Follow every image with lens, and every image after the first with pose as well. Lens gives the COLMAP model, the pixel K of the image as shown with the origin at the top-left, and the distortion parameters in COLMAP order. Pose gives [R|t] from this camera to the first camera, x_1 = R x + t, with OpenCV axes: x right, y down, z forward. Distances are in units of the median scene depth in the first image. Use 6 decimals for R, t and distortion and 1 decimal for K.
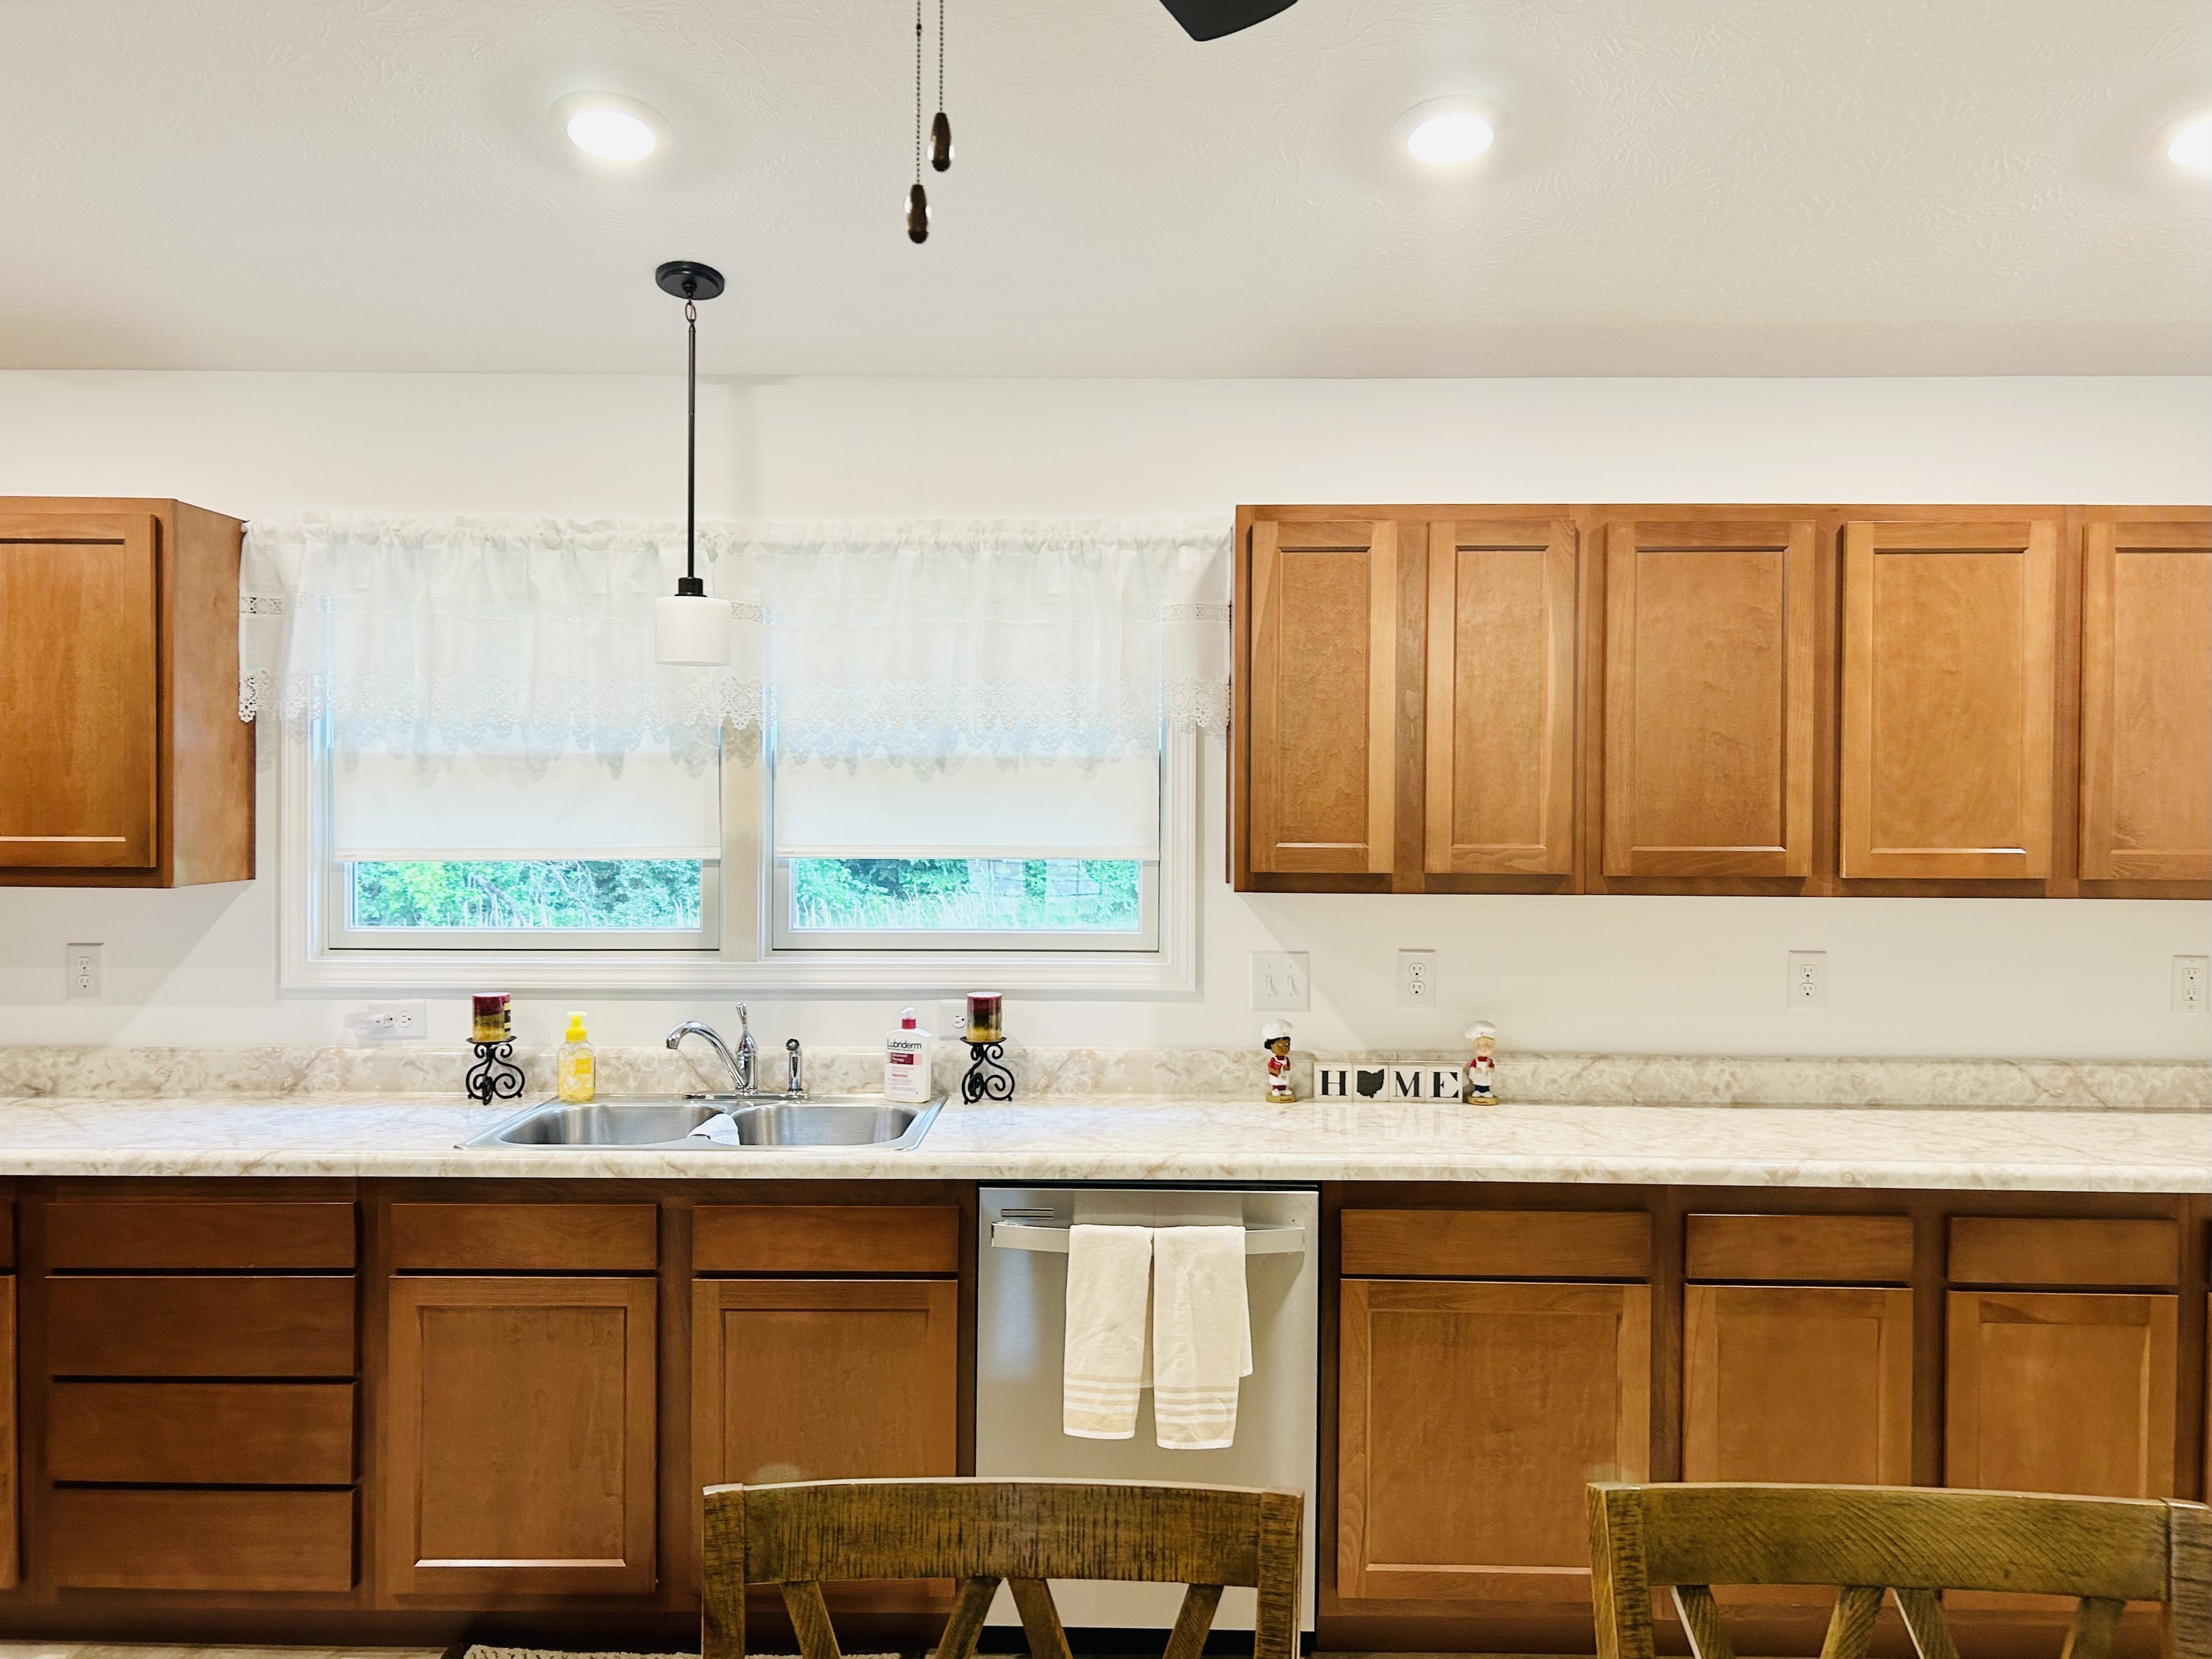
lens RADIAL K [[1660.4, 0, 1126.9], [0, 1660.4, 821.0], [0, 0, 1]] dist [0.040337, -0.026713]
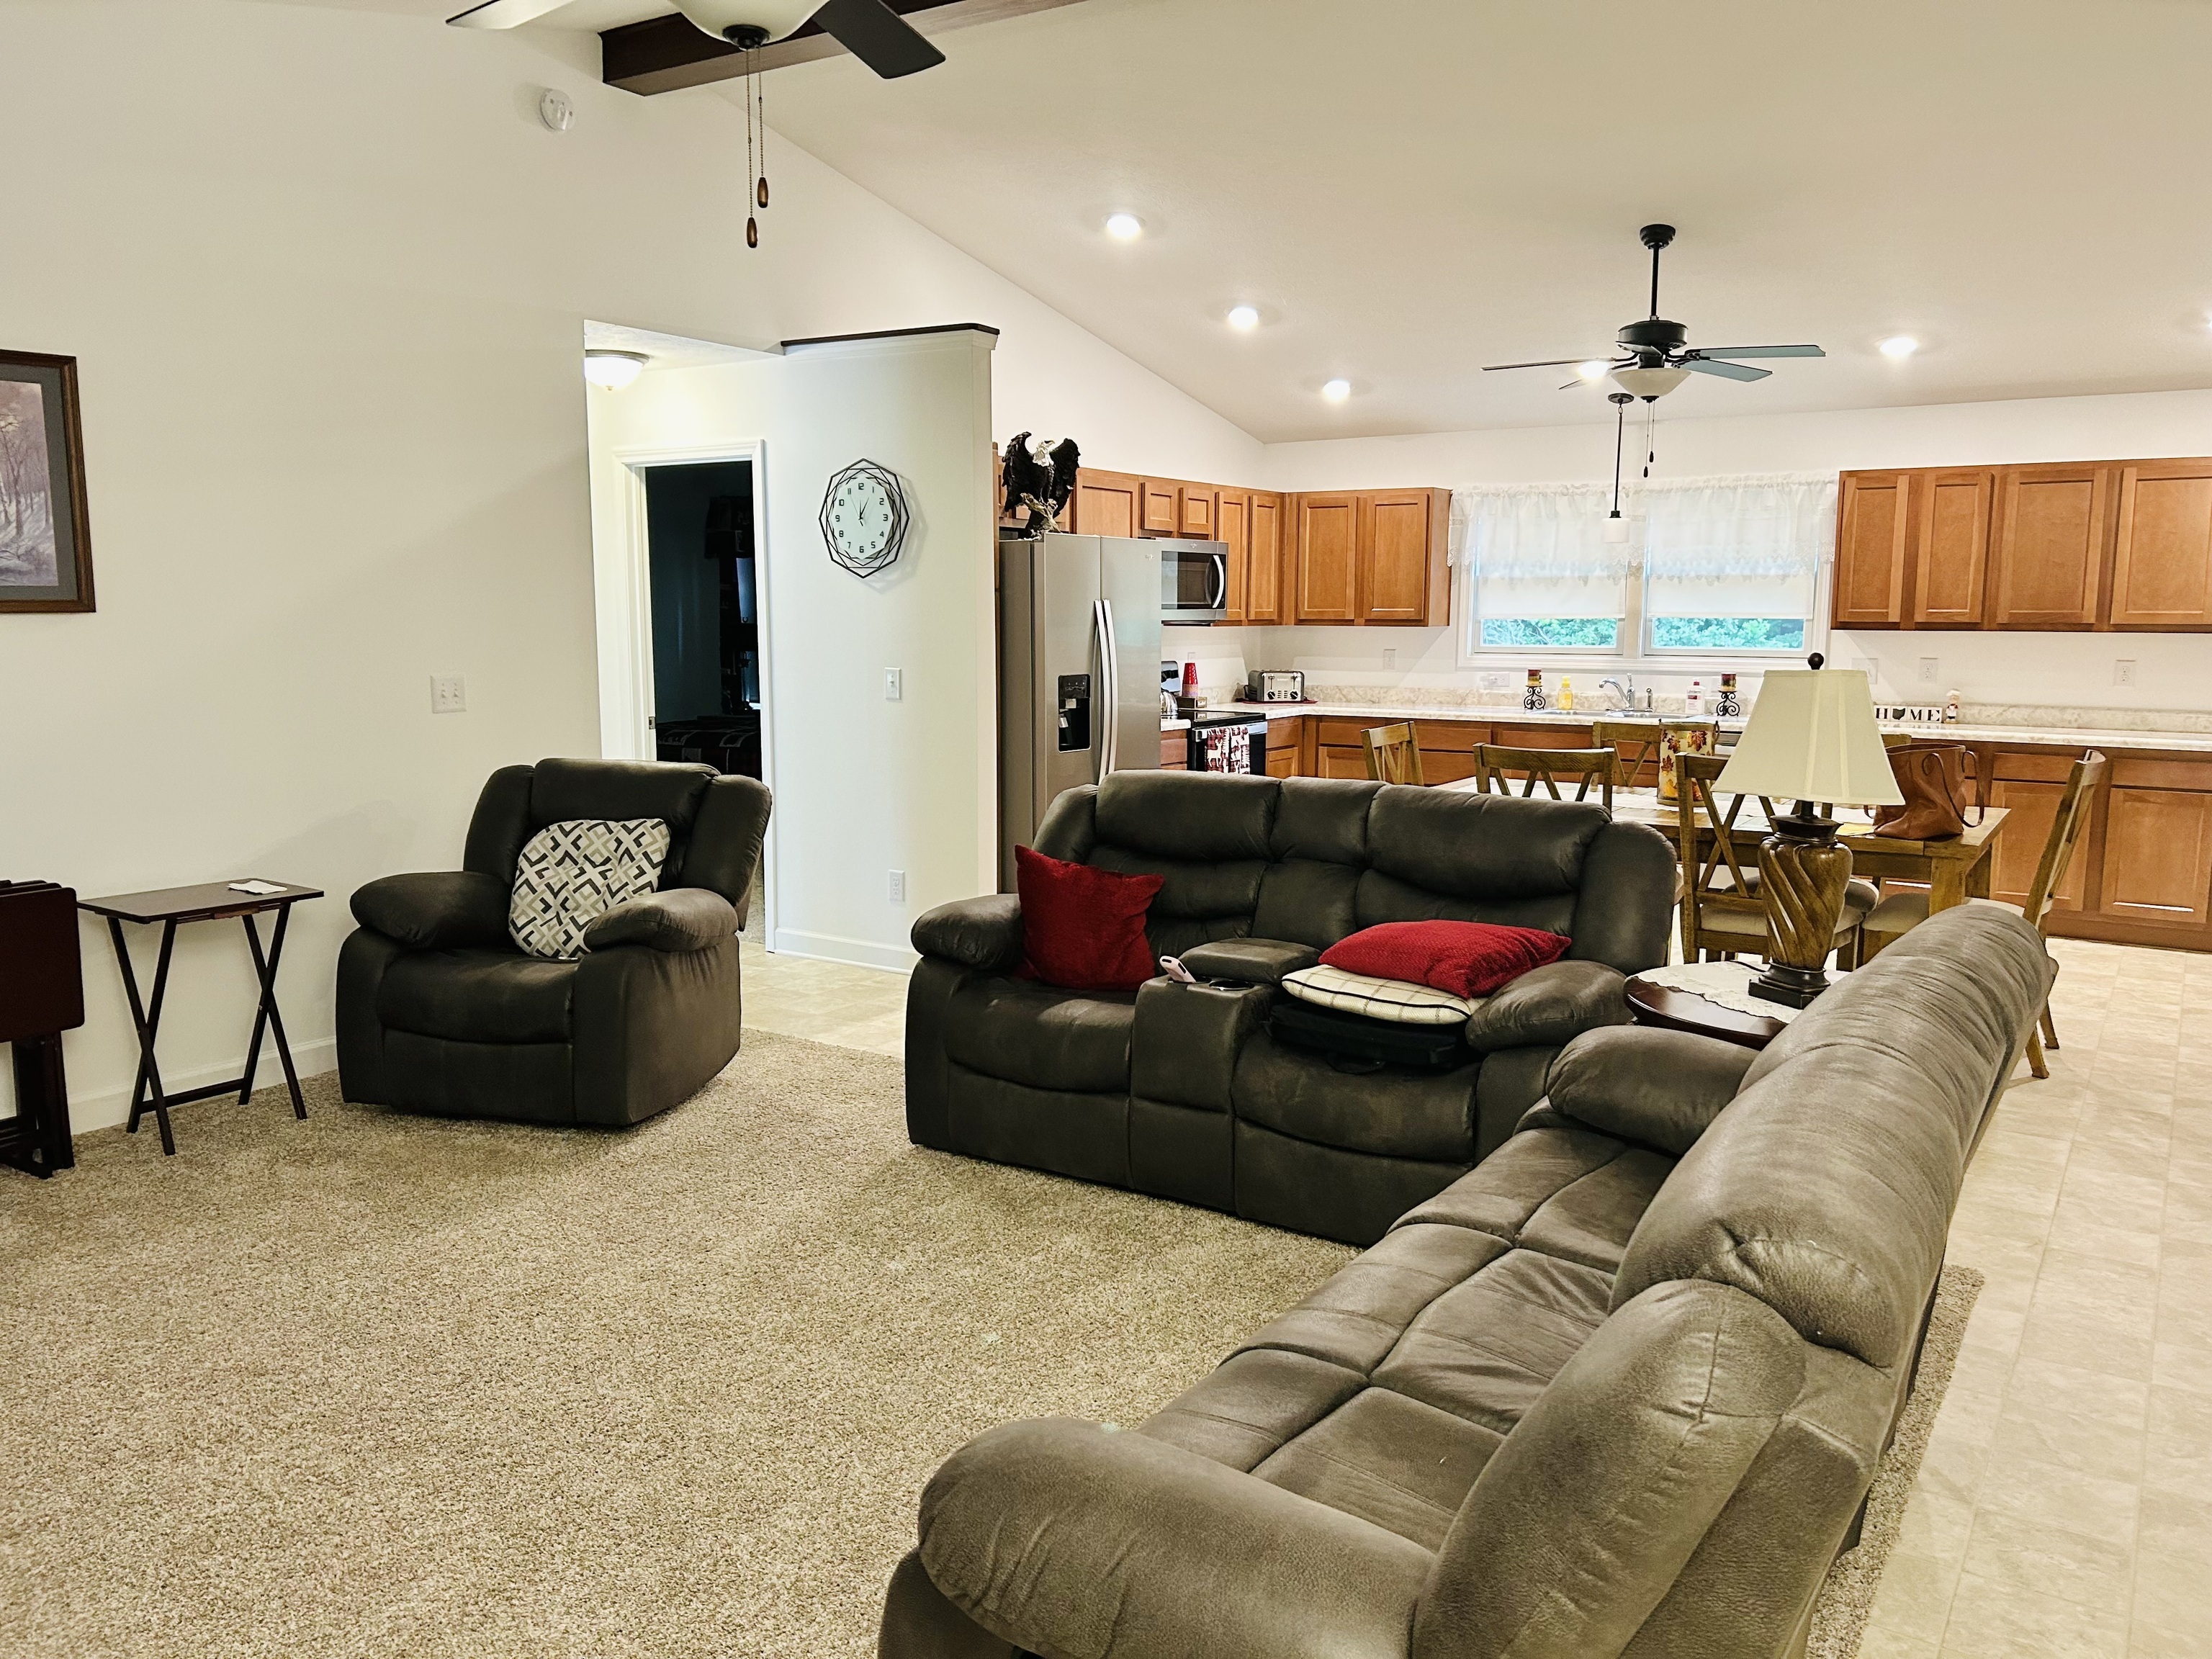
lens RADIAL K [[1660.4, 0, 1128.9], [0, 1660.4, 831.1], [0, 0, 1]] dist [0.040337, -0.026713]
pose [[0.844942, 0.071208, -0.530097, 0.492390], [-0.008317, 0.992727, 0.120097, 0.047166], [0.534794, -0.097066, 0.839389, -1.582010]]
